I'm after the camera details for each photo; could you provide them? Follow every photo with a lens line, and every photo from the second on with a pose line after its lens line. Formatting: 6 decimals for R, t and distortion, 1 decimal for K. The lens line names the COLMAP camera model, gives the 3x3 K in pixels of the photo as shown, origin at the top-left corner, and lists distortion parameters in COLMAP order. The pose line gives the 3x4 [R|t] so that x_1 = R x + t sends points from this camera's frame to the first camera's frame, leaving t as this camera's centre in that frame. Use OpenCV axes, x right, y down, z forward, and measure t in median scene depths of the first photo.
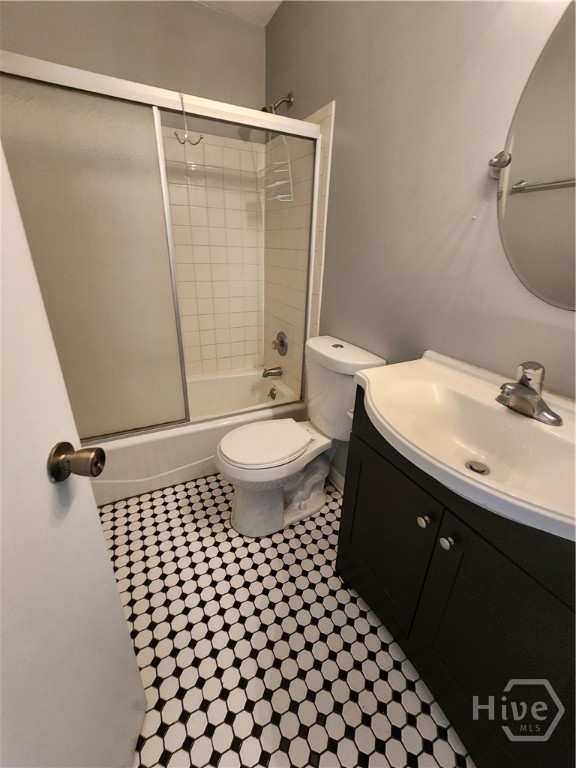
lens RADIAL K [[324.3, 0, 290.9], [0, 324.3, 383.1], [0, 0, 1]] dist [0.044727, 0.000185]
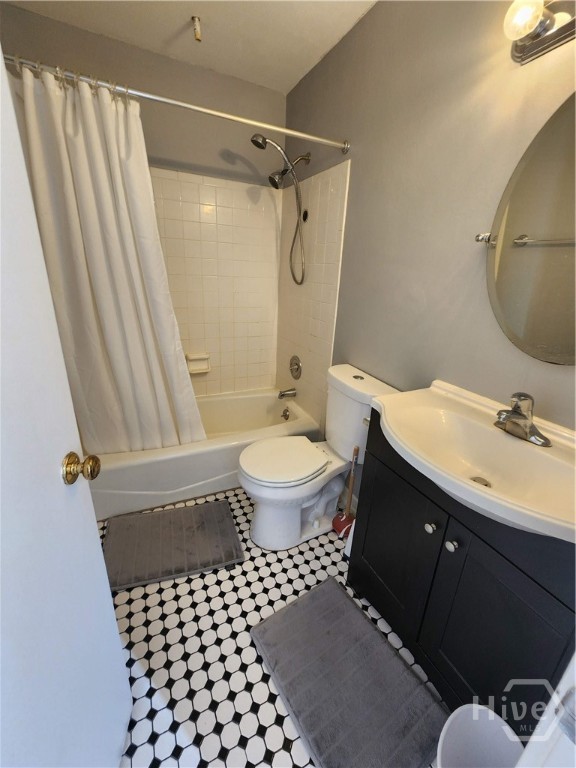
lens RADIAL K [[330.0, 0, 283.8], [0, 330.0, 384.6], [0, 0, 1]] dist [0.000844, 0.000353]
pose [[0.998530, 0.011403, -0.052993, -0.046919], [-0.014391, 0.998307, -0.056360, -0.009924], [0.052261, 0.057039, 0.997003, -0.165762]]
